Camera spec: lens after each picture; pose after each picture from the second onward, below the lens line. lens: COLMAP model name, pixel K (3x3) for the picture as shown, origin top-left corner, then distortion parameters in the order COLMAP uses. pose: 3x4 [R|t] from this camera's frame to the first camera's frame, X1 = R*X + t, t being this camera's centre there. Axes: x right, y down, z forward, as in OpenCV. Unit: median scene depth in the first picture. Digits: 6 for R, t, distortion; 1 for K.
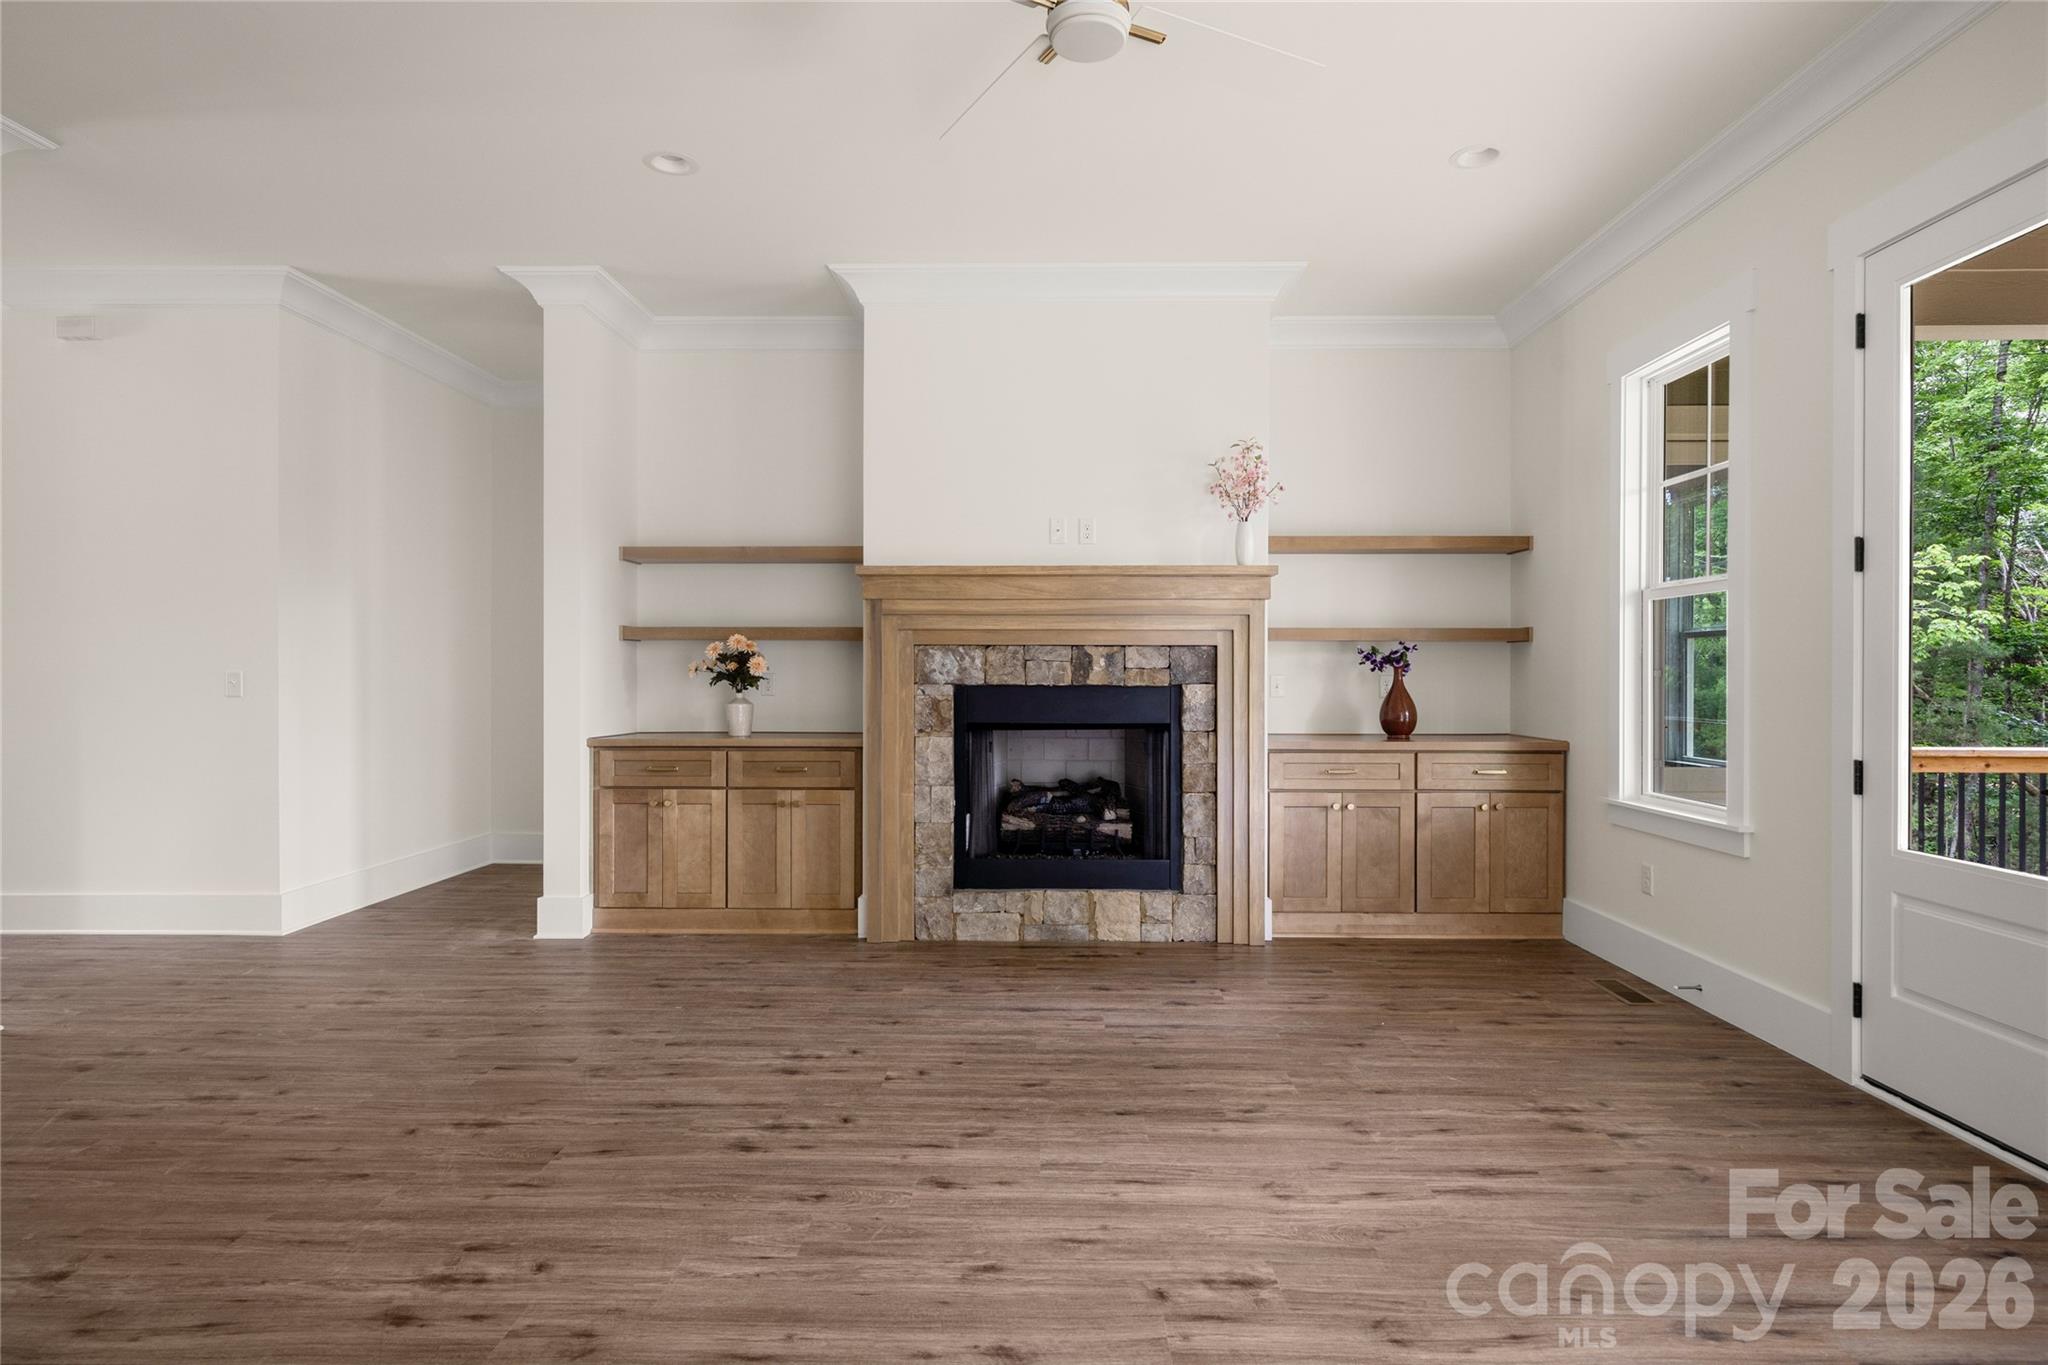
lens RADIAL K [[1073.5, 0, 1019.5], [0, 1073.5, 679.2], [0, 0, 1]] dist [0.000184, -0.000027]
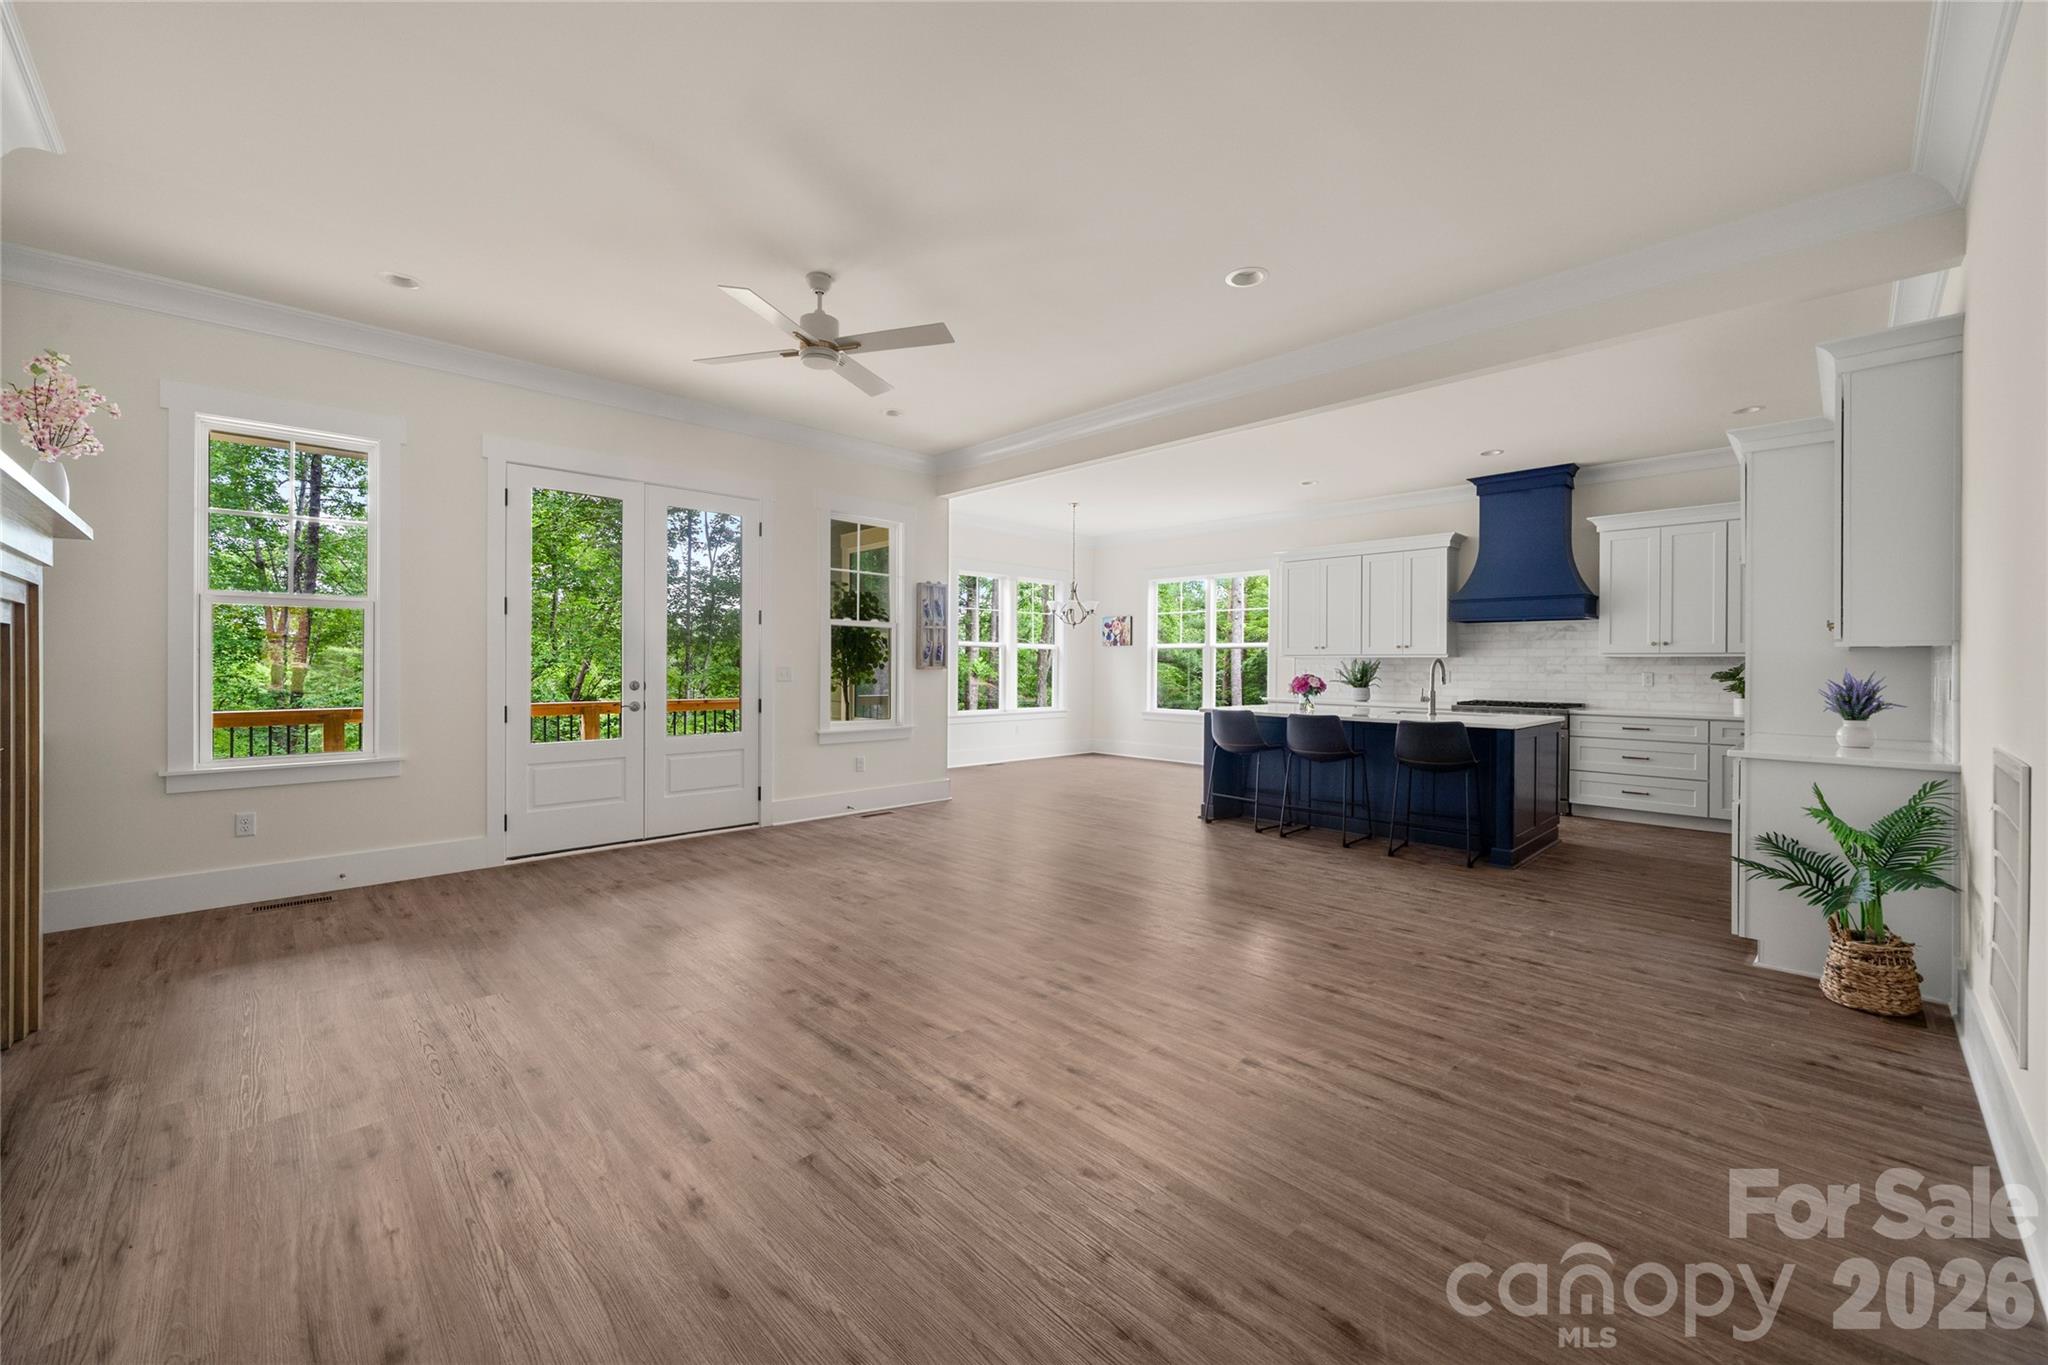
lens RADIAL K [[790.1, 0, 1027.9], [0, 790.1, 671.4], [0, 0, 1]] dist [0.000731, -0.000026]
pose [[-0.710740, -0.011374, 0.703363, -1.149950], [-0.004294, 0.999921, 0.011830, -0.014415], [-0.703442, 0.005387, -0.710733, 1.592180]]
